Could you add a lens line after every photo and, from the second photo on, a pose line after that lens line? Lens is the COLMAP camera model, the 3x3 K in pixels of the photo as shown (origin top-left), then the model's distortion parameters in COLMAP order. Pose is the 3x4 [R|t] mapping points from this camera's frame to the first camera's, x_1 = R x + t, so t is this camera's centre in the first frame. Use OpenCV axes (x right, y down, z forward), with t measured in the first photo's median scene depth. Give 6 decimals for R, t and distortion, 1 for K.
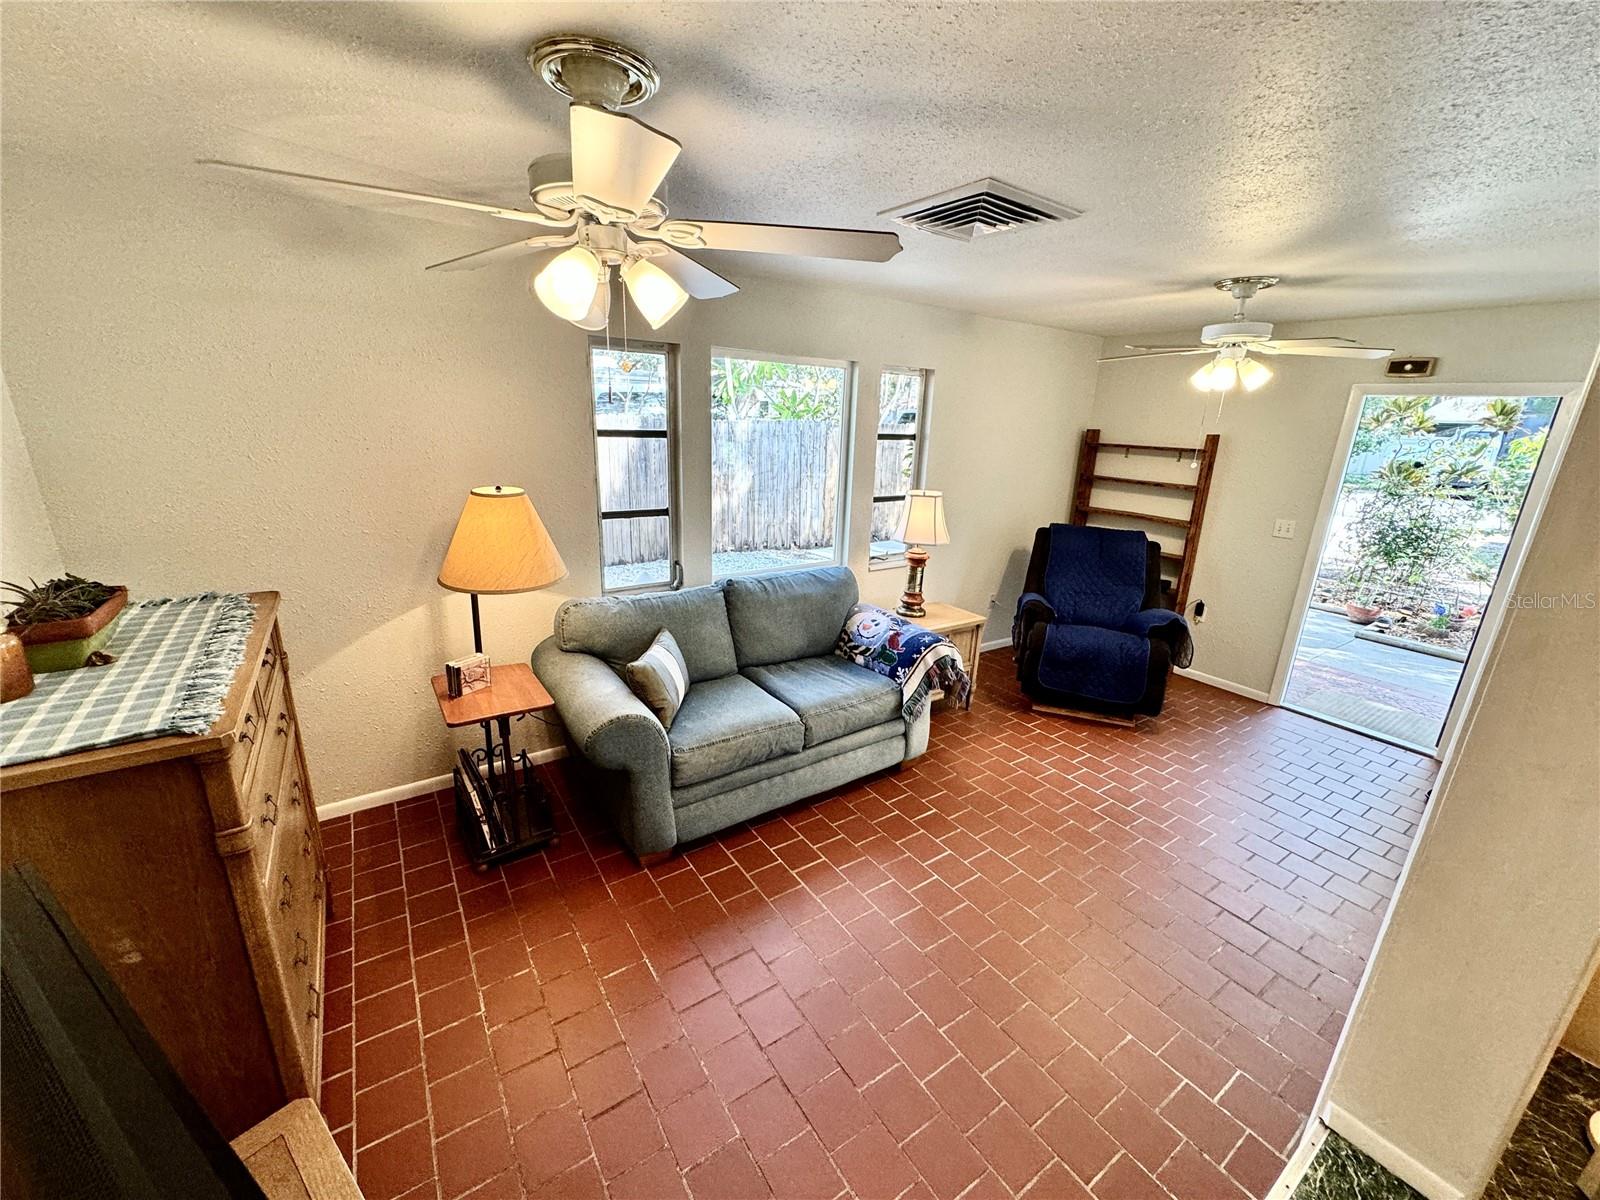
lens RADIAL K [[636.0, 0, 808.8], [0, 636.0, 598.9], [0, 0, 1]] dist [-0.001978, 0.000651]
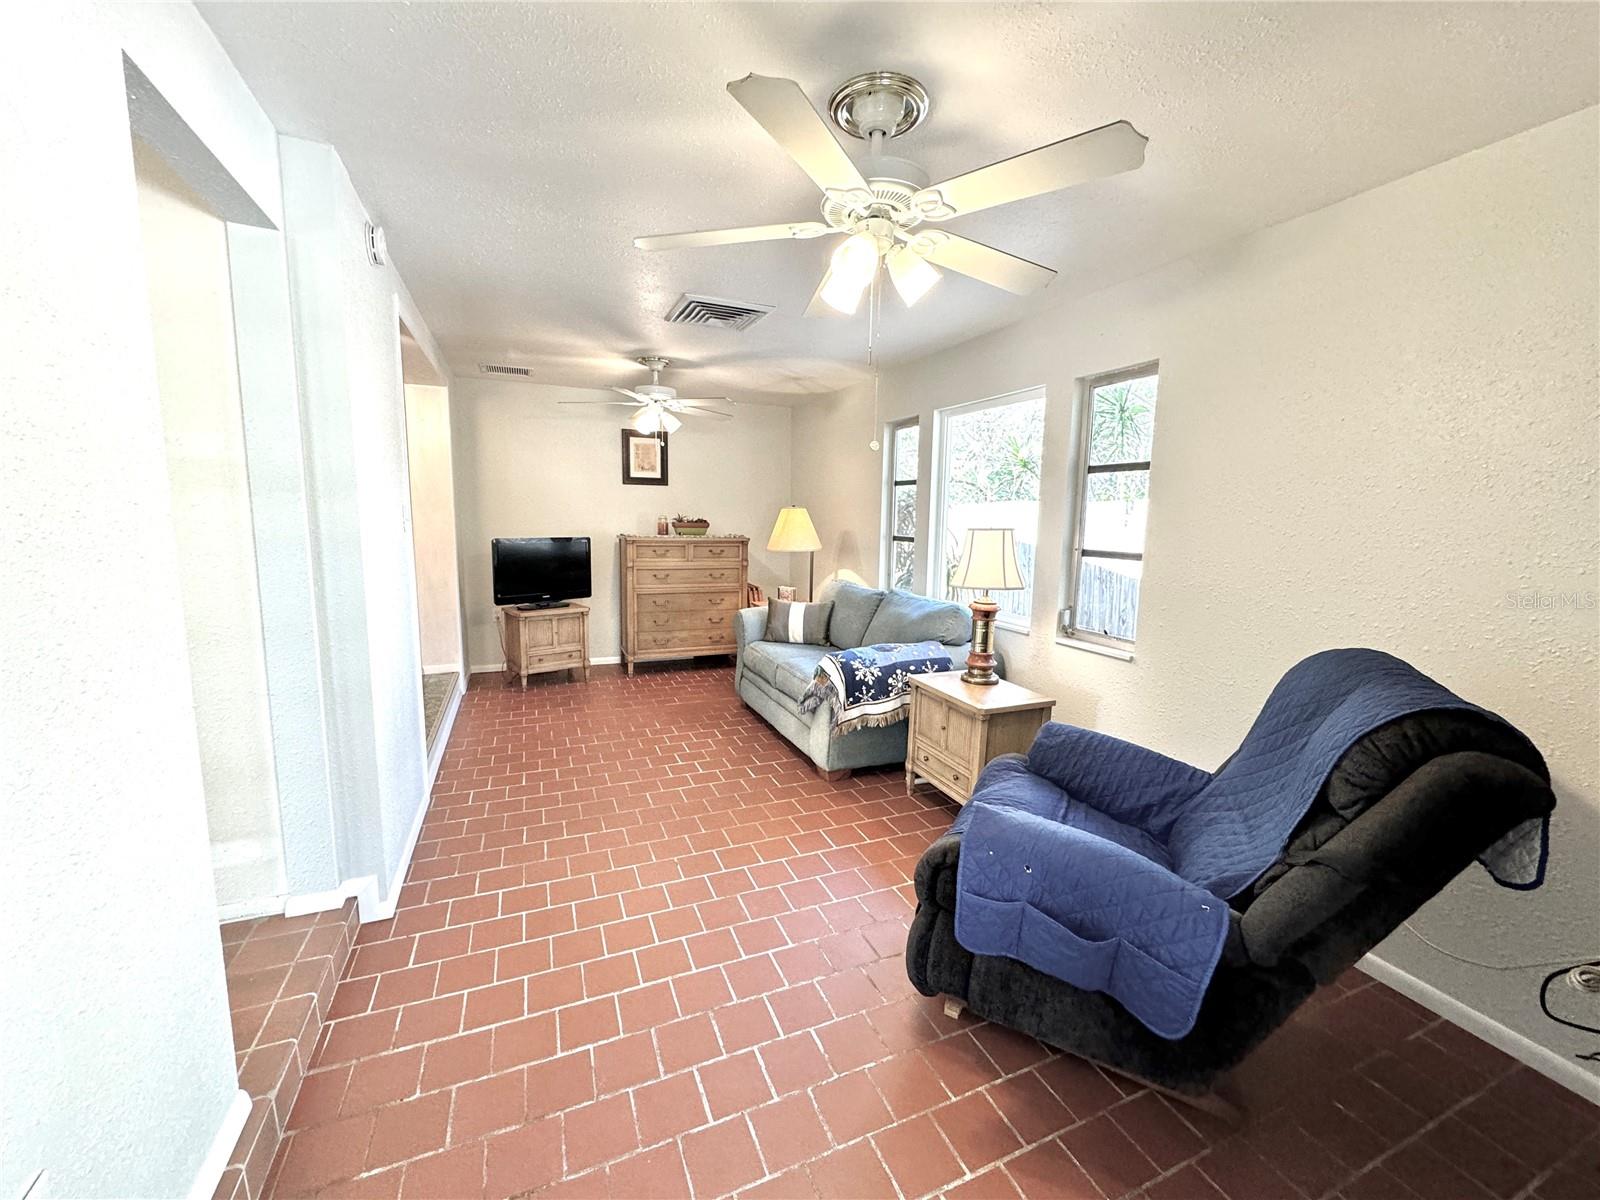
lens RADIAL K [[636.0, 0, 798.8], [0, 636.0, 600.8], [0, 0, 1]] dist [-0.001978, 0.000651]
pose [[-0.202561, 0.083059, -0.975741, 1.233100], [-0.307414, 0.940634, 0.143889, -0.146350], [0.929767, 0.329102, -0.165002, 1.130557]]
